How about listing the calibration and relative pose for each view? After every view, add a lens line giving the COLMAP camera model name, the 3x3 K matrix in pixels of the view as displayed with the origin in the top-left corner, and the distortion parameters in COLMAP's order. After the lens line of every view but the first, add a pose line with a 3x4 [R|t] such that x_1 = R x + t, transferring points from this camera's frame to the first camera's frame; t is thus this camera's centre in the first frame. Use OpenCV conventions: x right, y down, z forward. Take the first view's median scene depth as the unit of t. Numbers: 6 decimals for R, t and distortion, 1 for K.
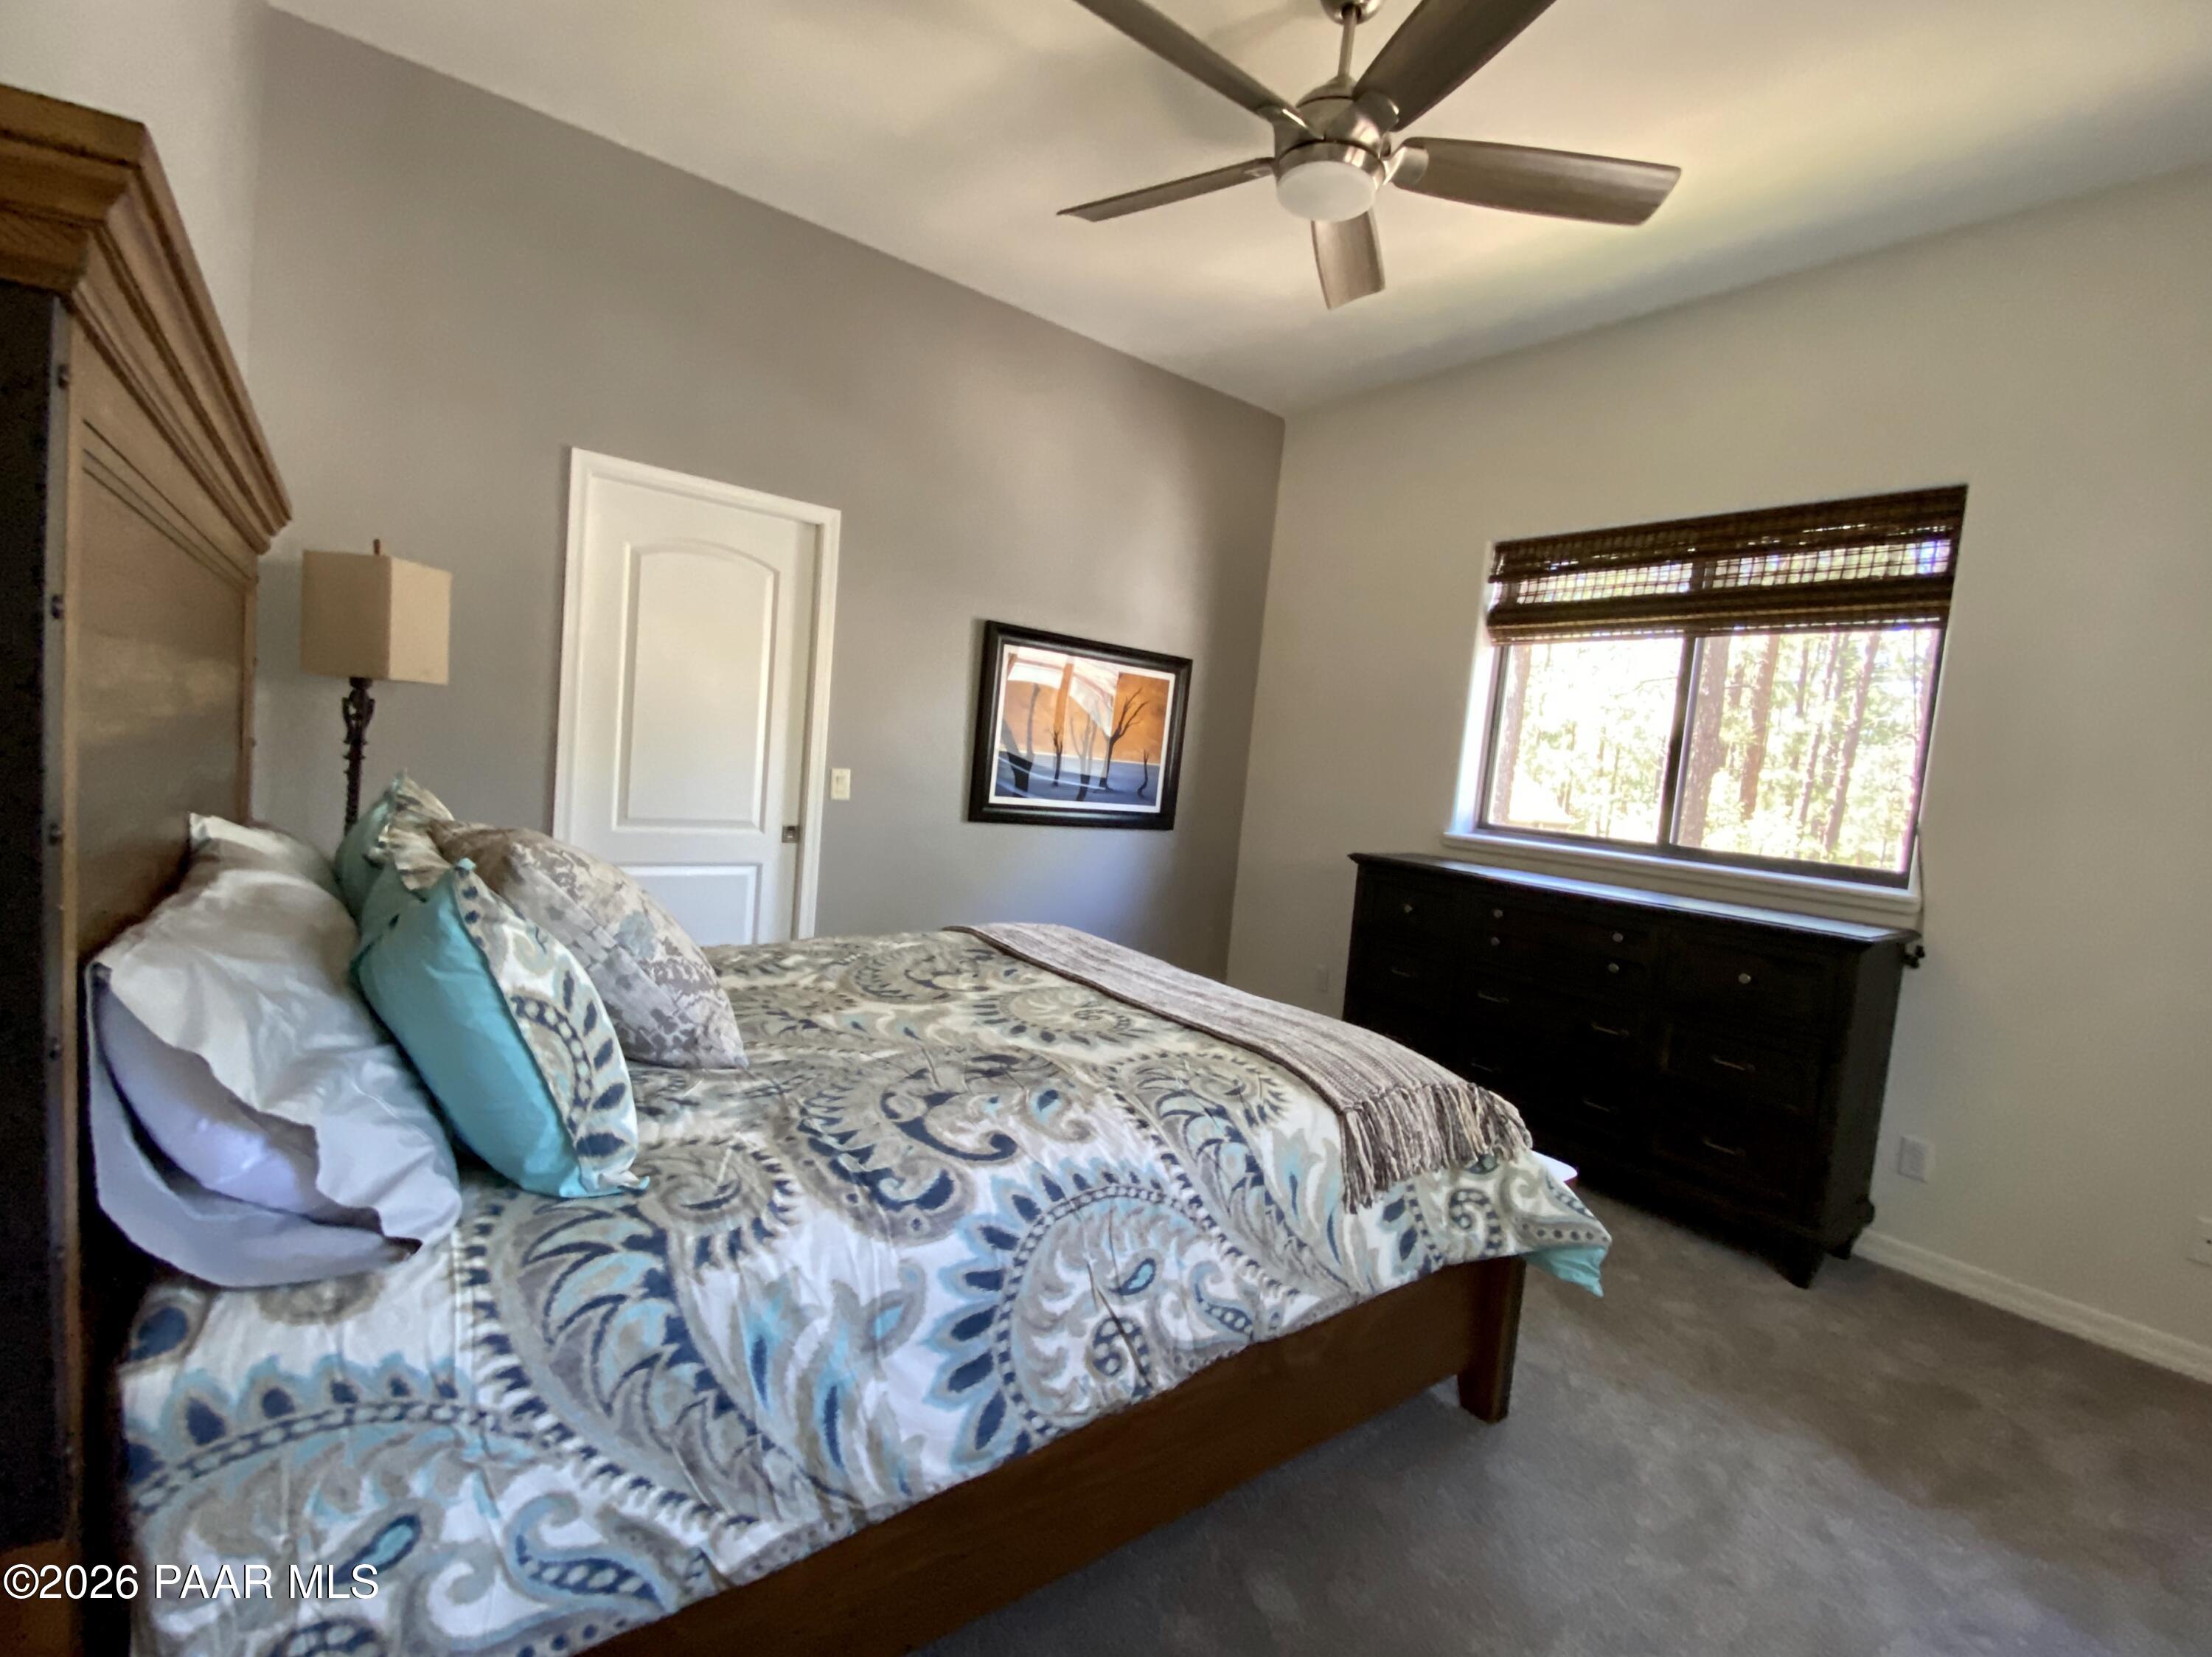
lens RADIAL K [[965.4, 0, 1106.0], [0, 965.4, 828.5], [0, 0, 1]] dist [0.014481, -0.000019]
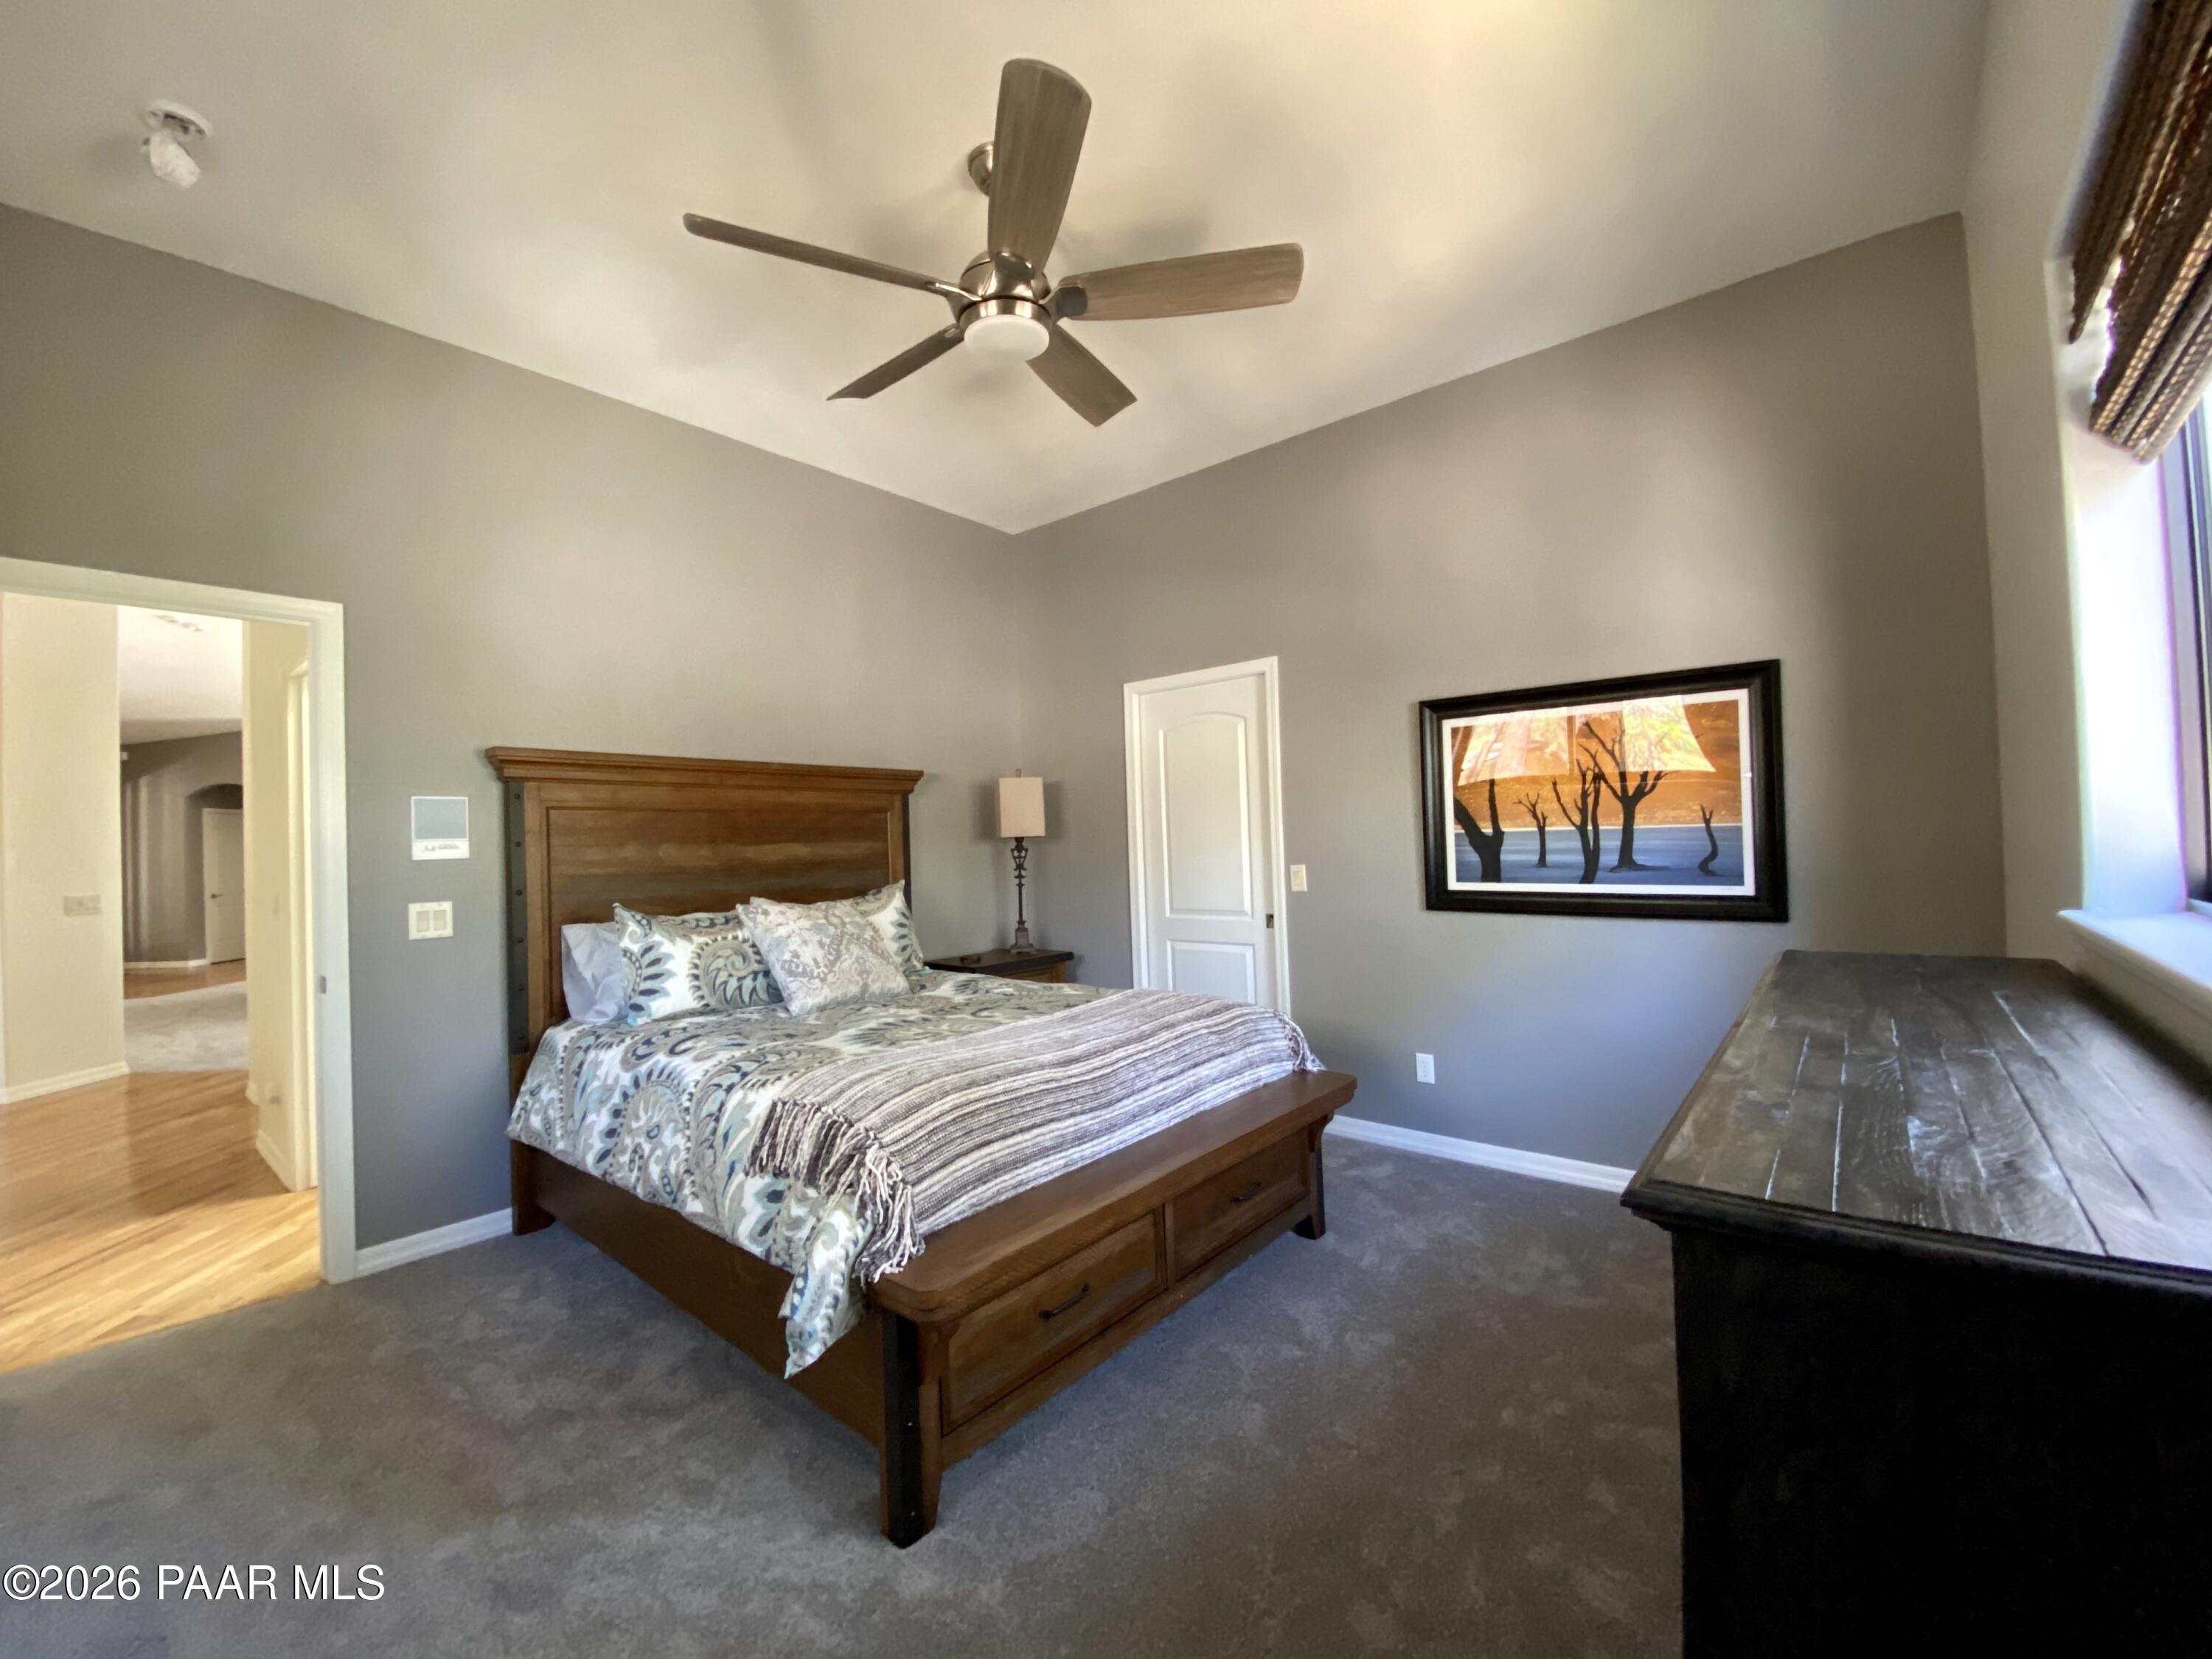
lens RADIAL K [[896.8, 0, 1106.0], [0, 896.8, 829.5], [0, 0, 1]] dist [0.026515, 0.000025]
pose [[0.205626, -0.110022, -0.972426, 0.737945], [-0.021219, 0.992925, -0.116828, 0.027327], [0.978401, 0.044656, 0.201836, 0.553618]]
